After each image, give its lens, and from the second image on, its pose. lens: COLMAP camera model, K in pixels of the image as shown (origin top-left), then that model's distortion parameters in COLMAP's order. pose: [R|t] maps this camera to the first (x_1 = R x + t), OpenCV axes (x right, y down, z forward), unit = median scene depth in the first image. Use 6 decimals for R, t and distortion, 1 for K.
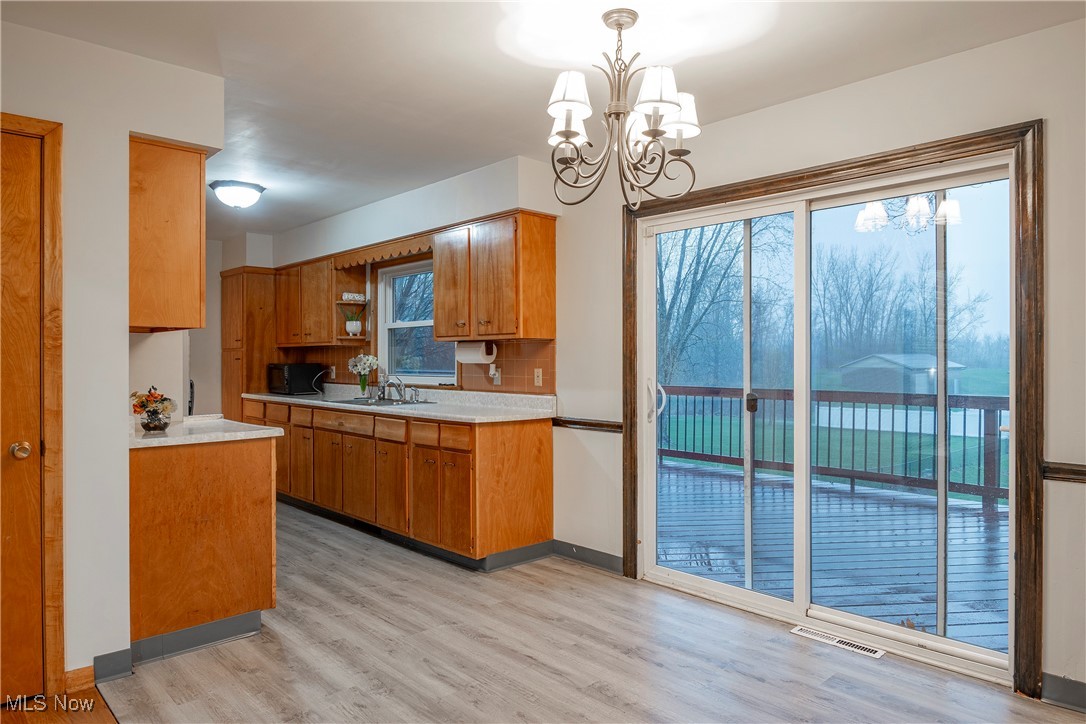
lens RADIAL K [[703.5, 0, 543.0], [0, 703.5, 362.0], [0, 0, 1]] dist [0.000363, -0.004922]
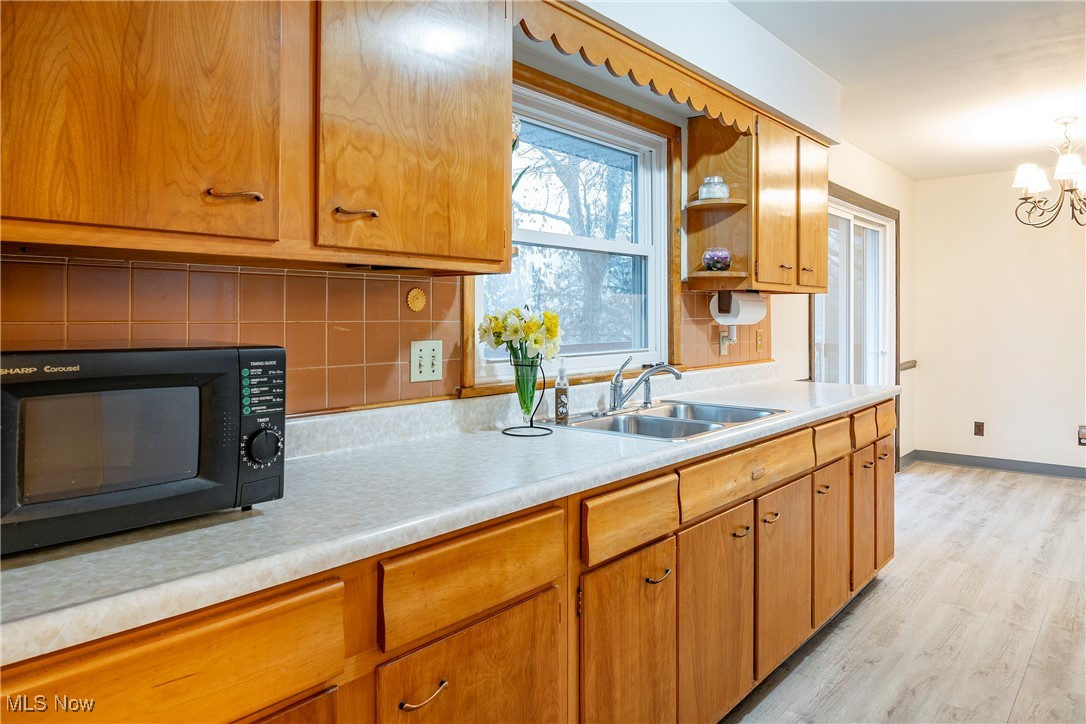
lens RADIAL K [[727.7, 0, 543.4], [0, 727.7, 318.3], [0, 0, 1]] dist [-0.002744, -0.002277]
pose [[-0.129167, -0.002396, 0.991620, -0.643695], [0.001144, 0.999996, 0.002565, -0.004909], [-0.991622, 0.001466, -0.129164, 1.092712]]
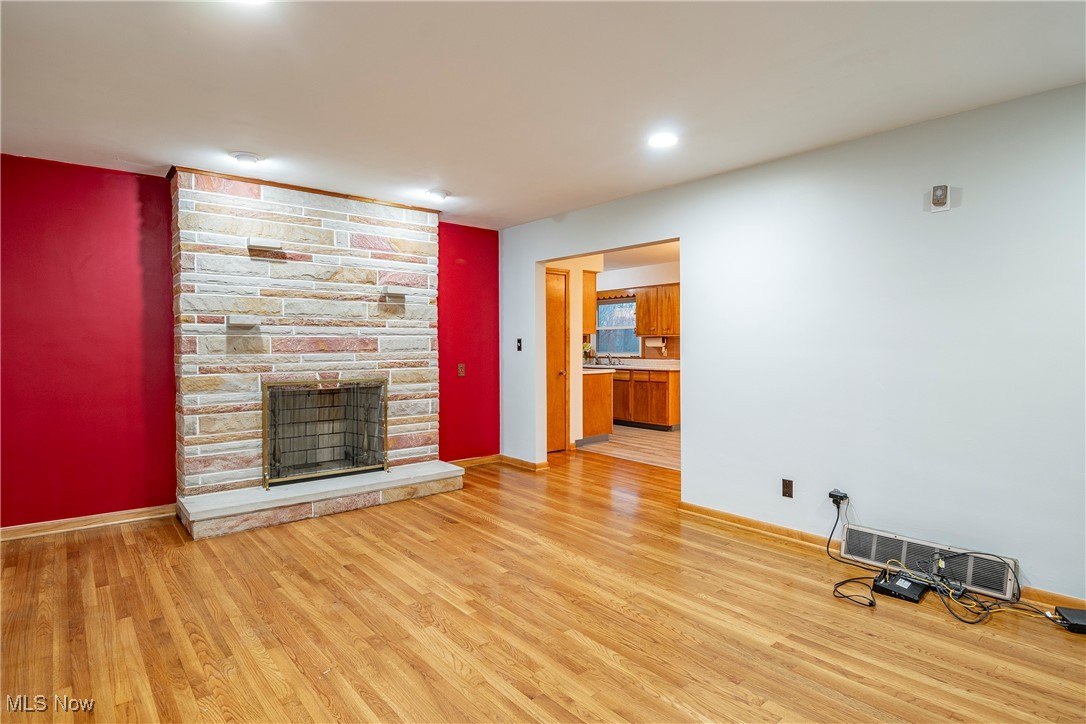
lens RADIAL K [[580.7, 0, 543.0], [0, 580.7, 362.0], [0, 0, 1]] dist [-0.003465, -0.001673]
pose [[0.998647, 0.002326, -0.051956, -0.310687], [-0.000932, 0.999639, 0.026847, 0.001327], [0.051999, -0.026762, 0.998288, -0.757137]]
